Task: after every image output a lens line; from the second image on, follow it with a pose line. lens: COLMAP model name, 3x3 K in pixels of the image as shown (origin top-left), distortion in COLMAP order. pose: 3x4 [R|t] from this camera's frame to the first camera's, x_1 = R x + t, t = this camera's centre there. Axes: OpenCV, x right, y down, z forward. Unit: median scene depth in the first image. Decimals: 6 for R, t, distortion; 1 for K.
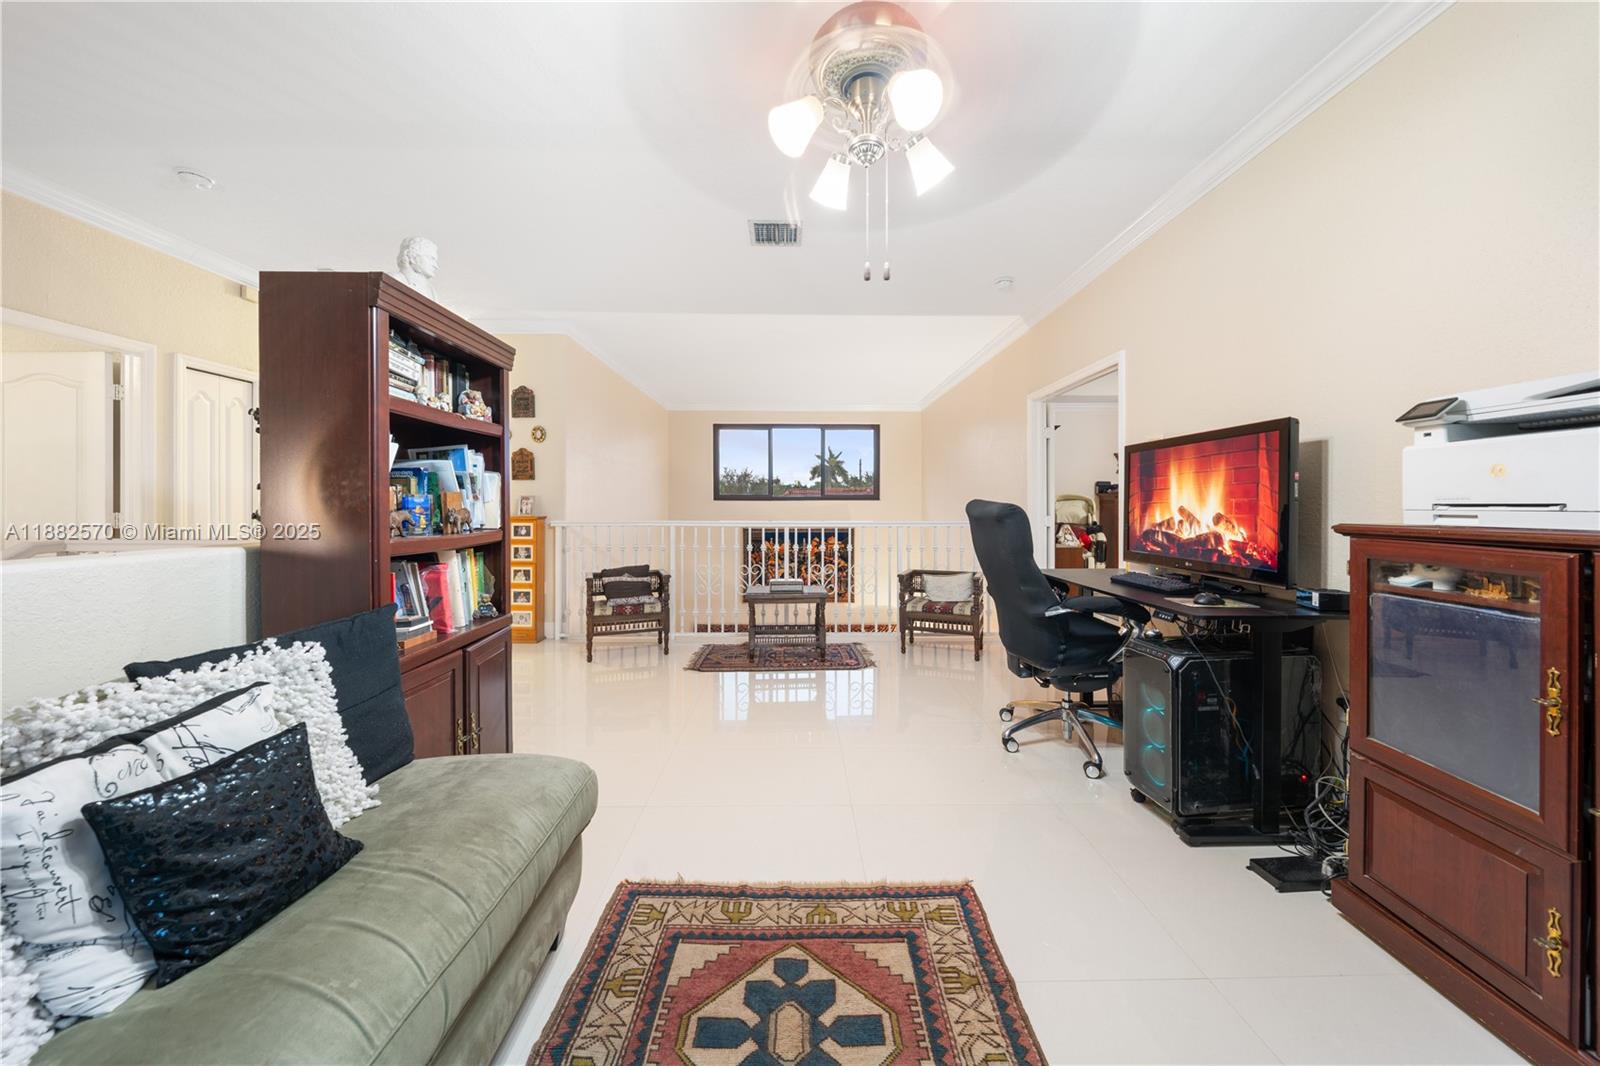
lens RADIAL K [[546.0, 0, 797.3], [0, 546.0, 503.0], [0, 0, 1]] dist [-0.005871, 0.001080]
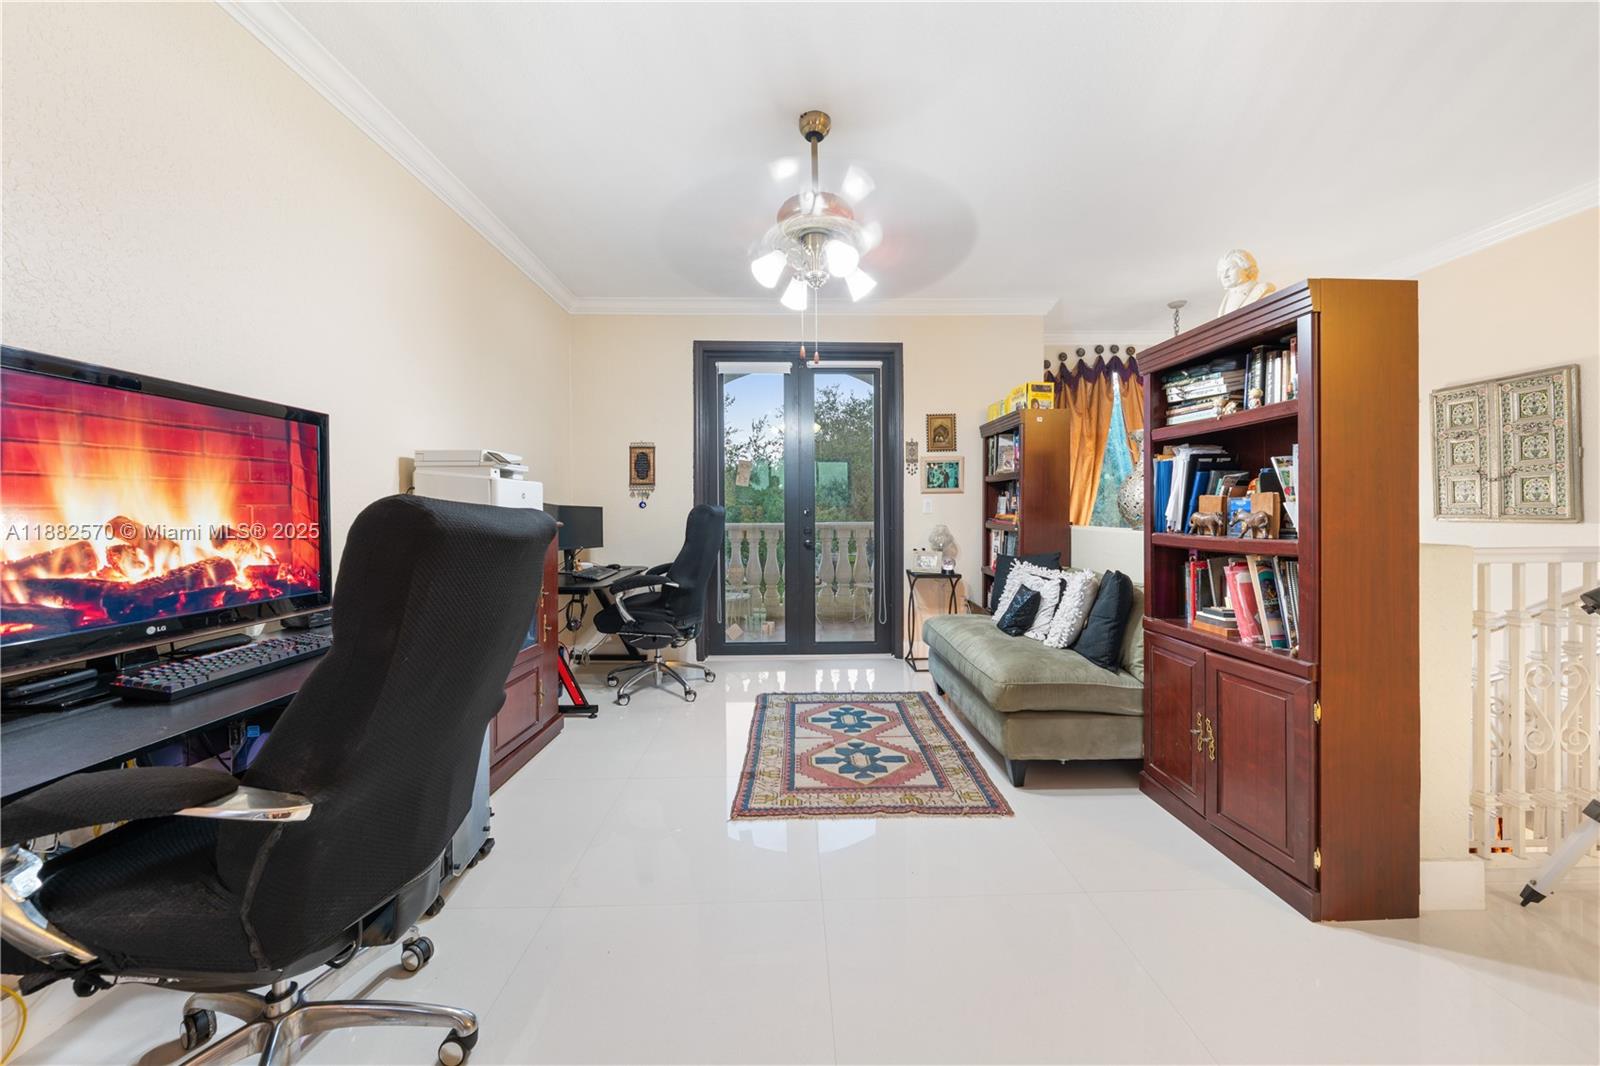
lens RADIAL K [[546.0, 0, 796.9], [0, 546.0, 509.6], [0, 0, 1]] dist [-0.005871, 0.001080]
pose [[-0.999837, 0.006558, -0.016795, 0.151739], [0.006668, 0.999956, -0.006537, 0.008359], [0.016751, -0.006648, -0.999838, 1.823502]]
